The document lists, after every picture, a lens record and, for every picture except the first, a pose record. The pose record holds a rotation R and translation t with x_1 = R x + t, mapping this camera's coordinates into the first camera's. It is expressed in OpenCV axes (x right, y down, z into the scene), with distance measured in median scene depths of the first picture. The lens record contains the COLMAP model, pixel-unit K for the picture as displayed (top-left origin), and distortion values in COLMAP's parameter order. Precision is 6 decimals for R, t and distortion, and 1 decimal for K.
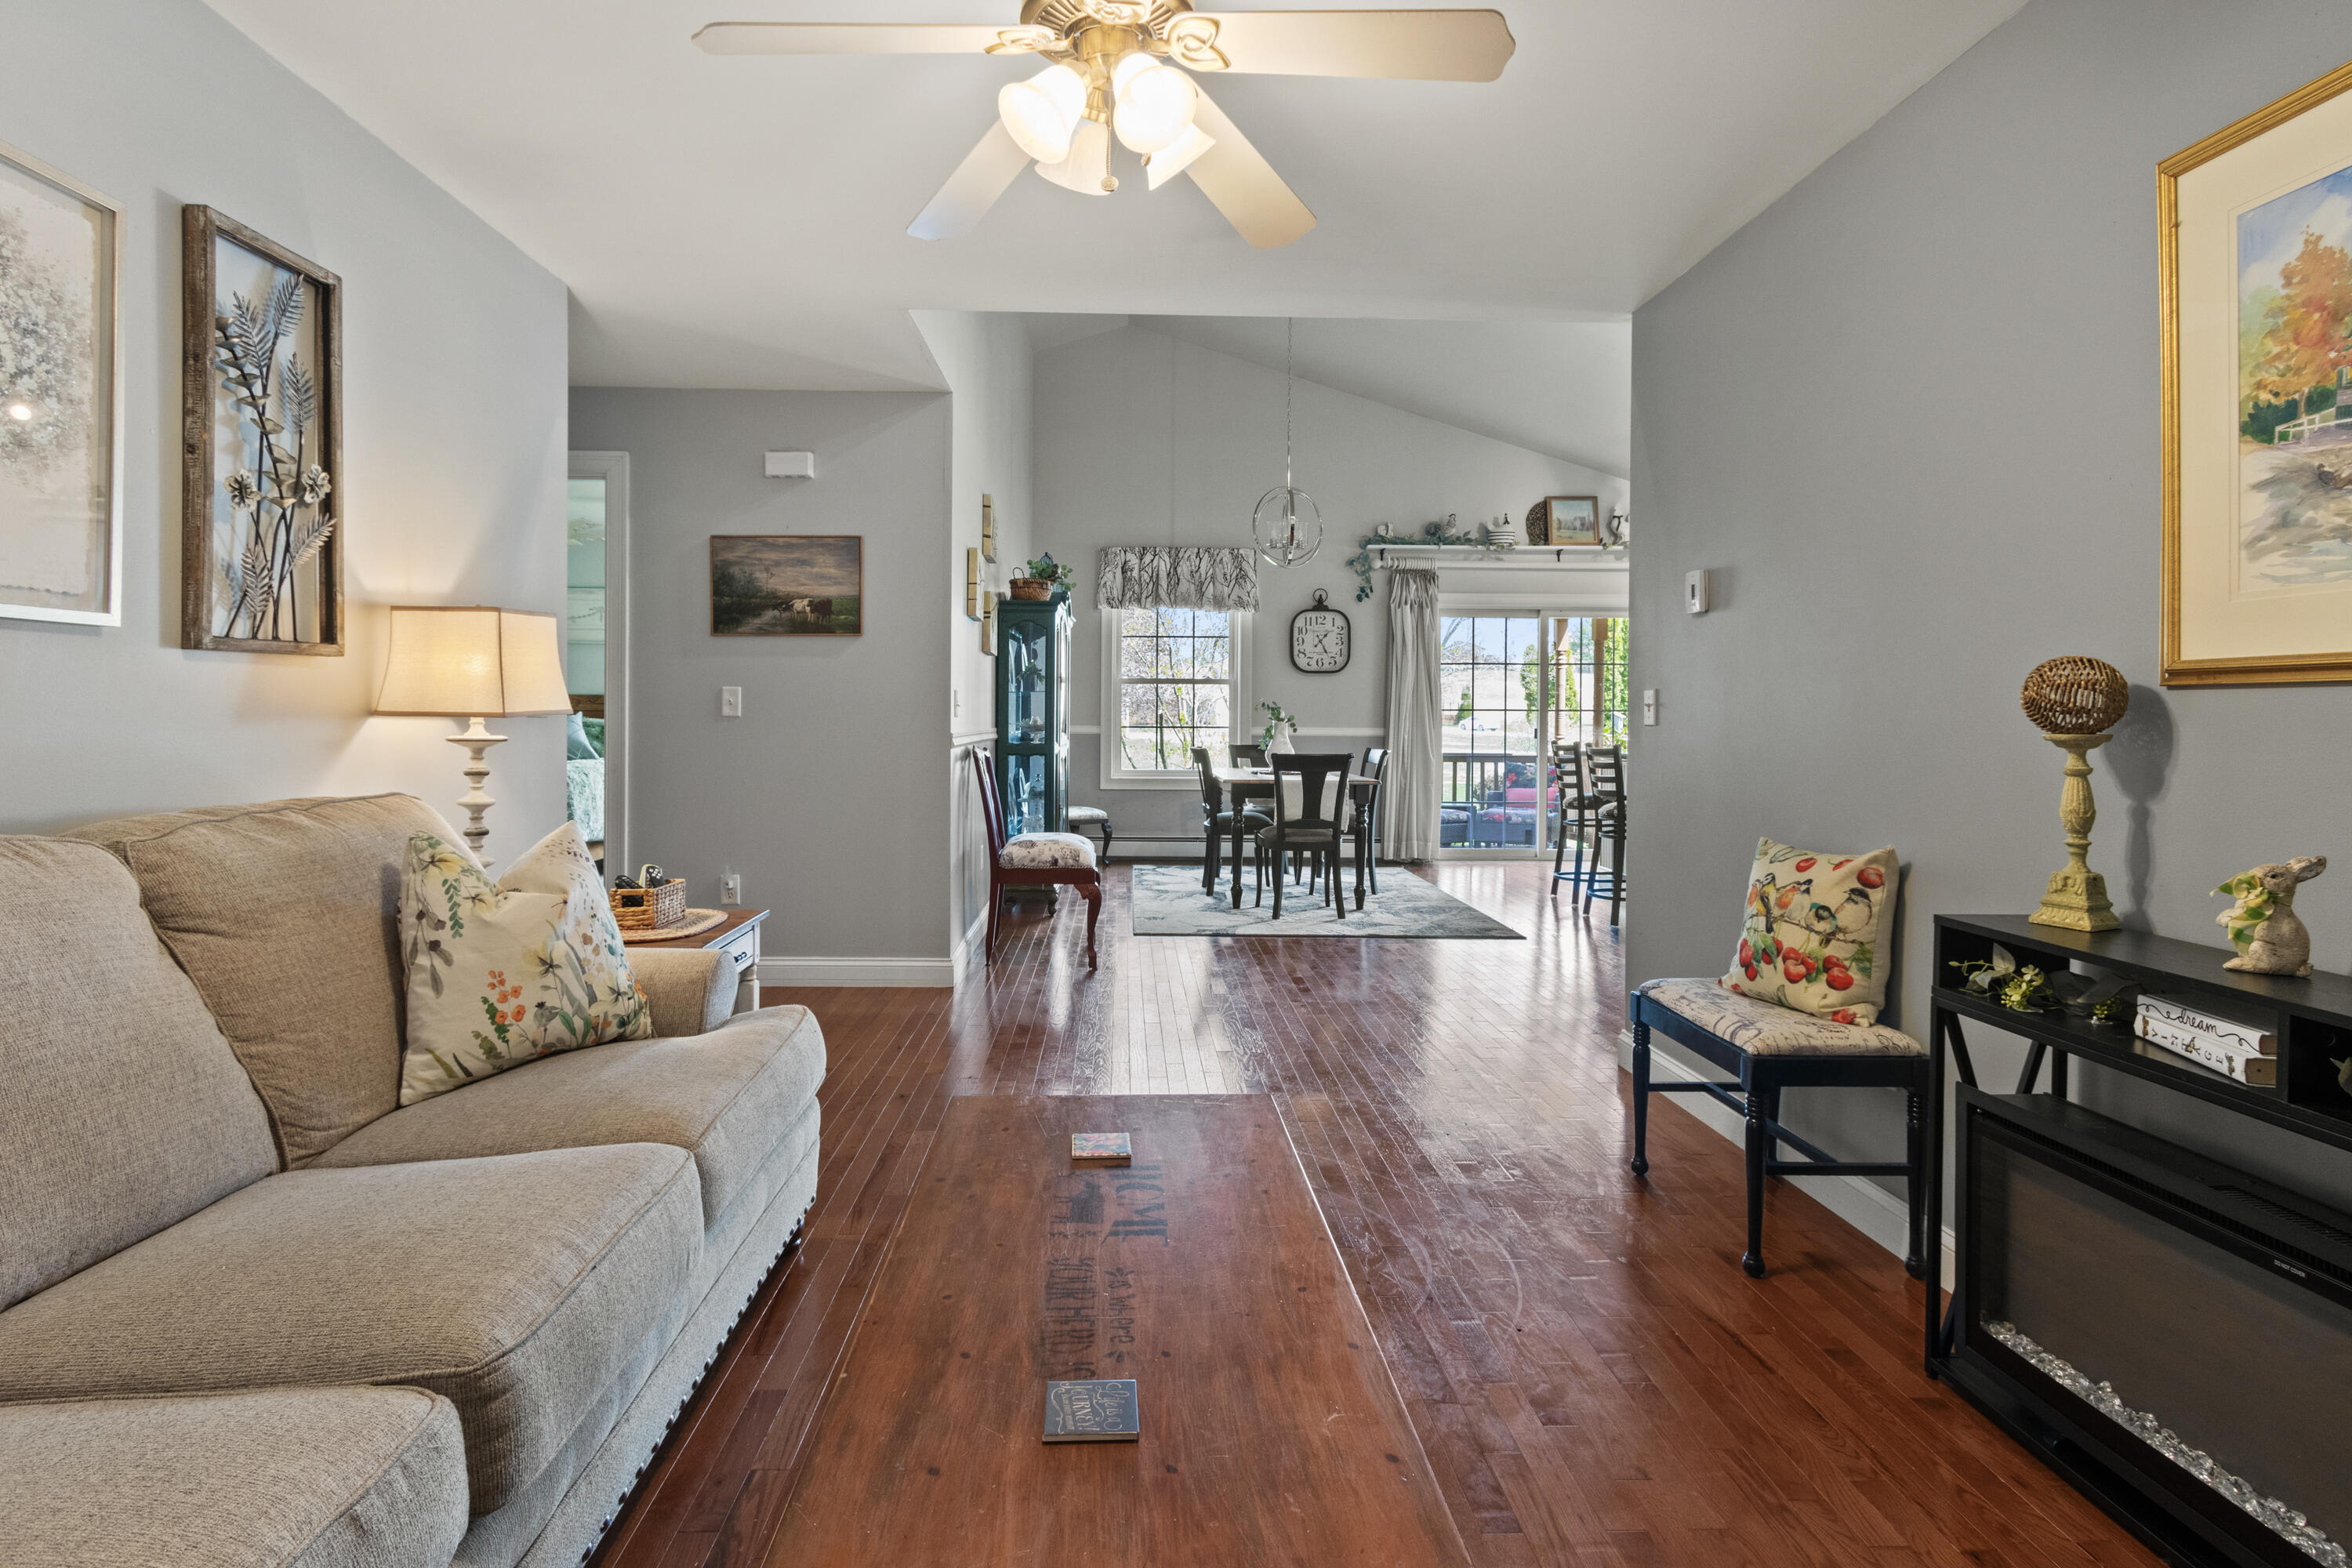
lens RADIAL K [[1176.5, 0, 1159.4], [0, 1176.5, 725.1], [0, 0, 1]] dist [0.005419, -0.003000]
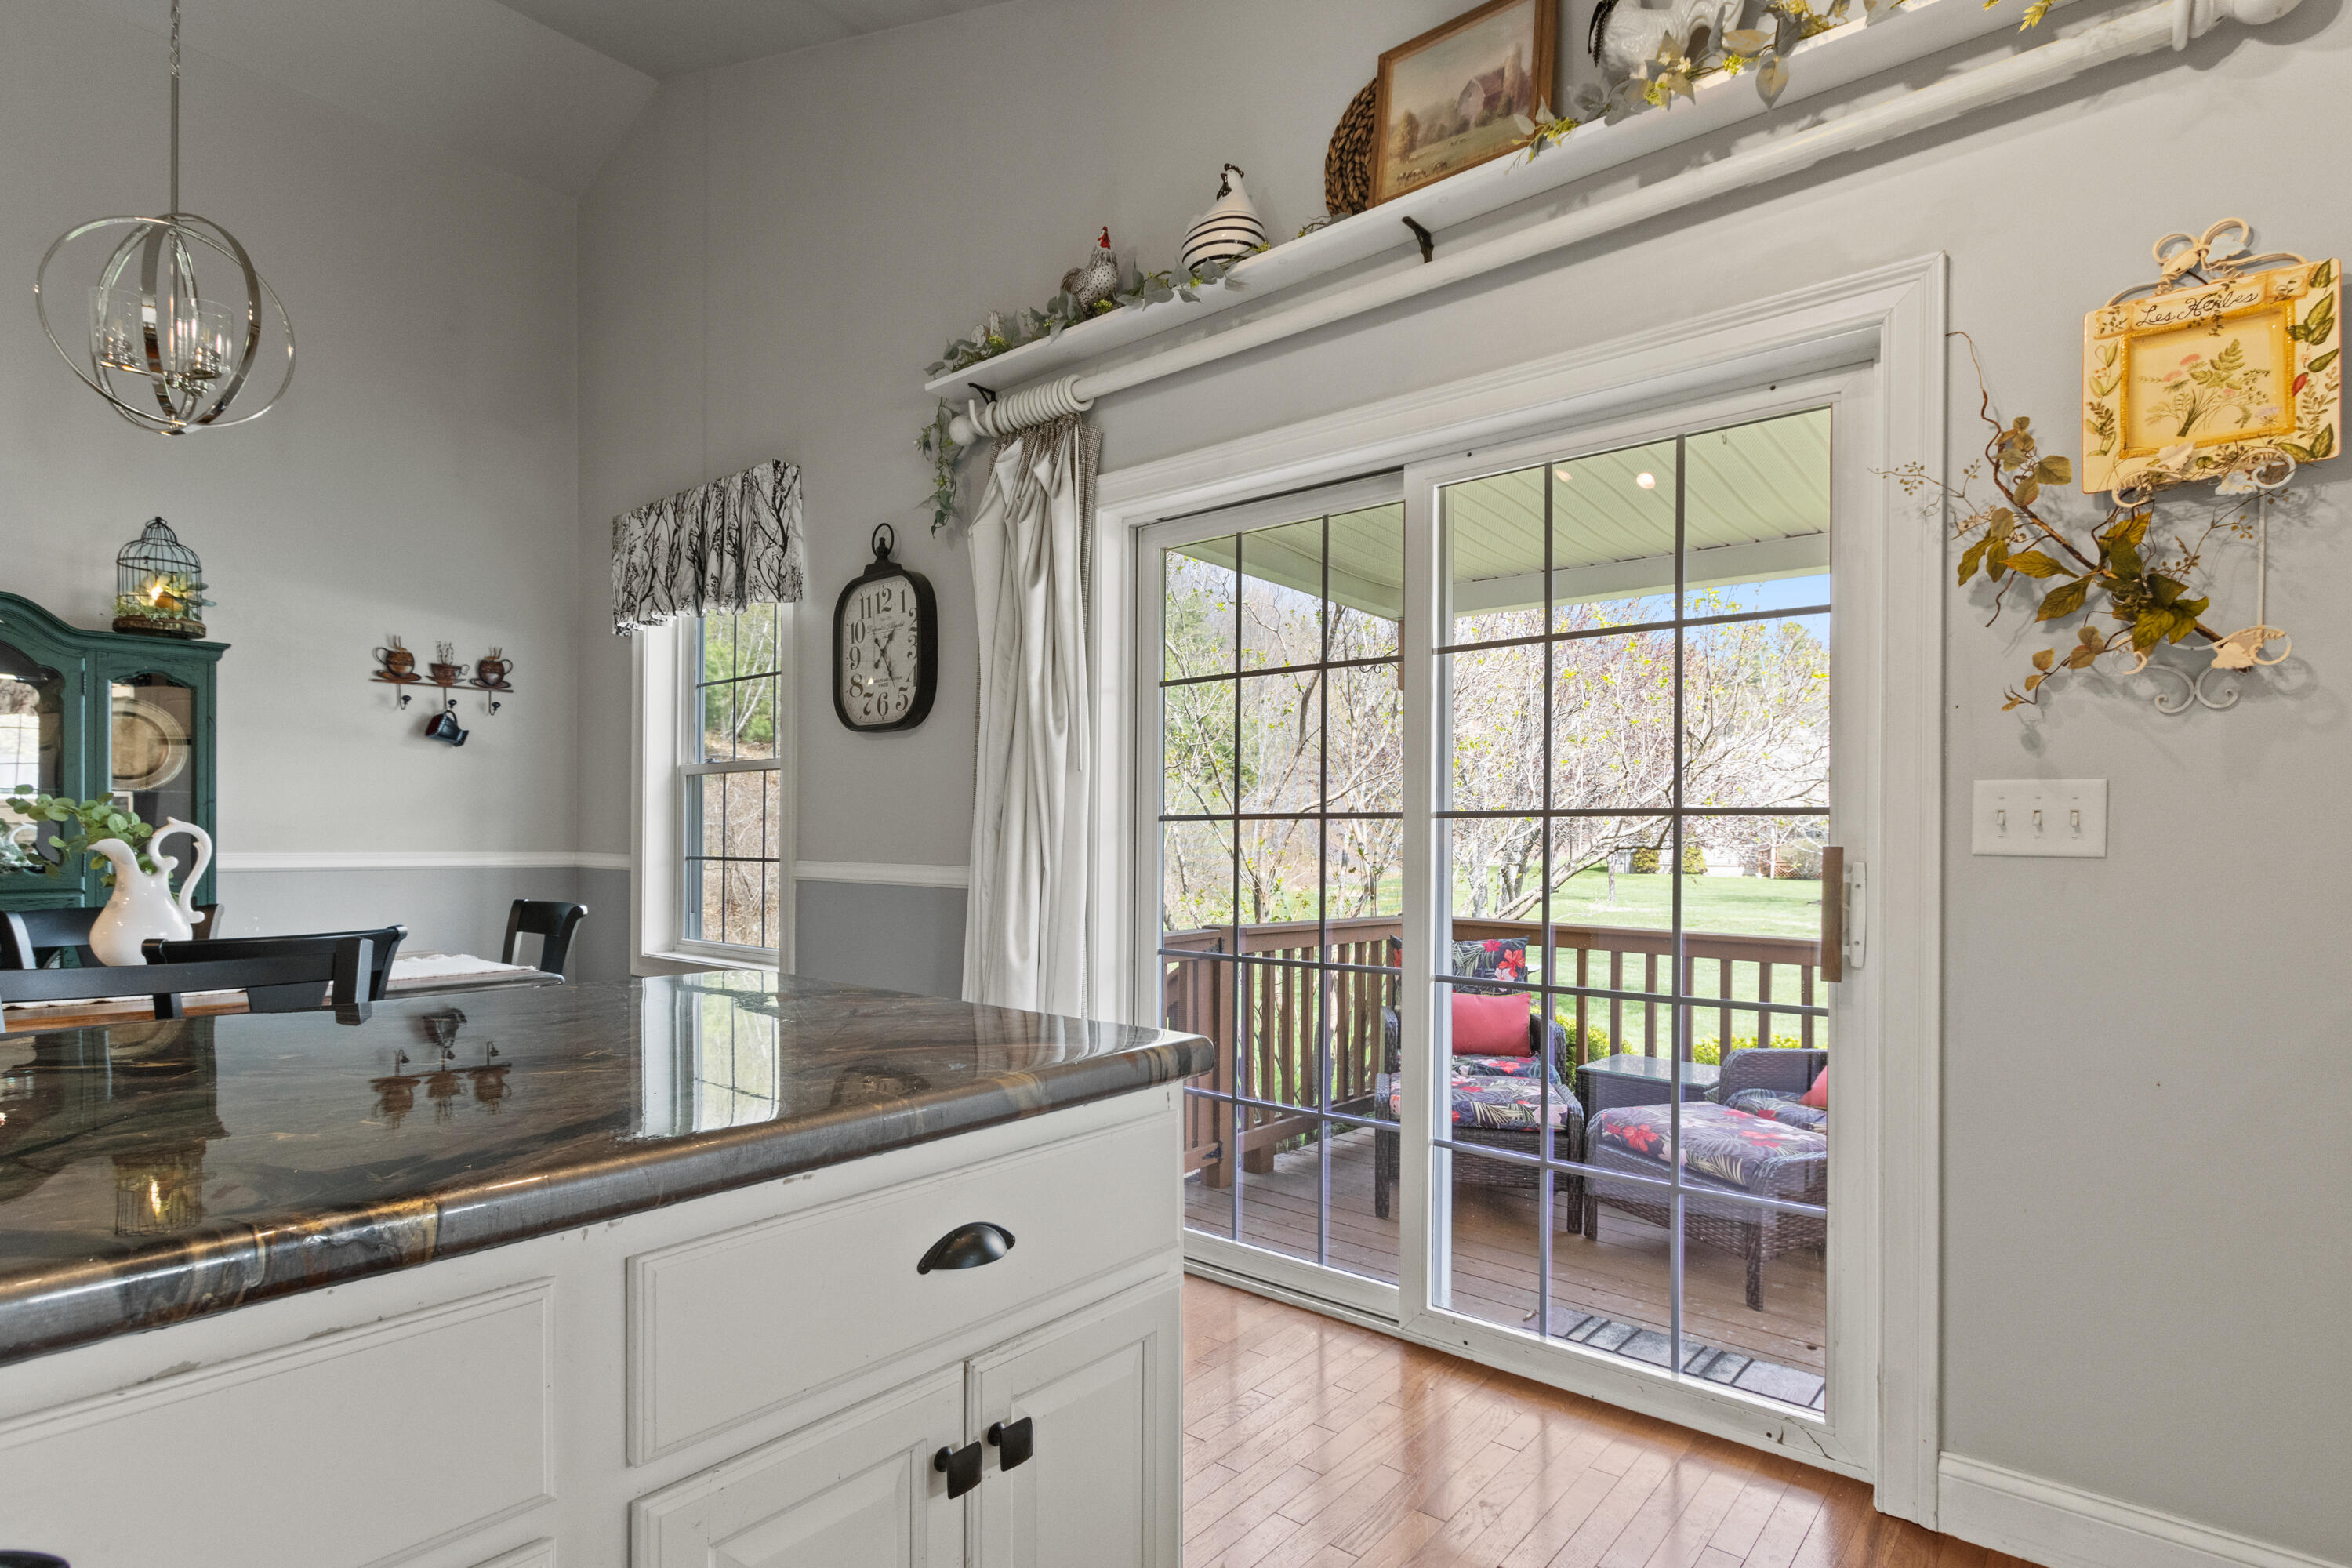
lens RADIAL K [[1176.5, 0, 1171.5], [0, 1176.5, 832.1], [0, 0, 1]] dist [0.005419, -0.003000]
pose [[0.747430, -0.004909, -0.664322, 0.481417], [-0.006803, 0.999864, -0.015043, -0.003975], [0.664305, 0.015763, 0.747295, 0.765604]]
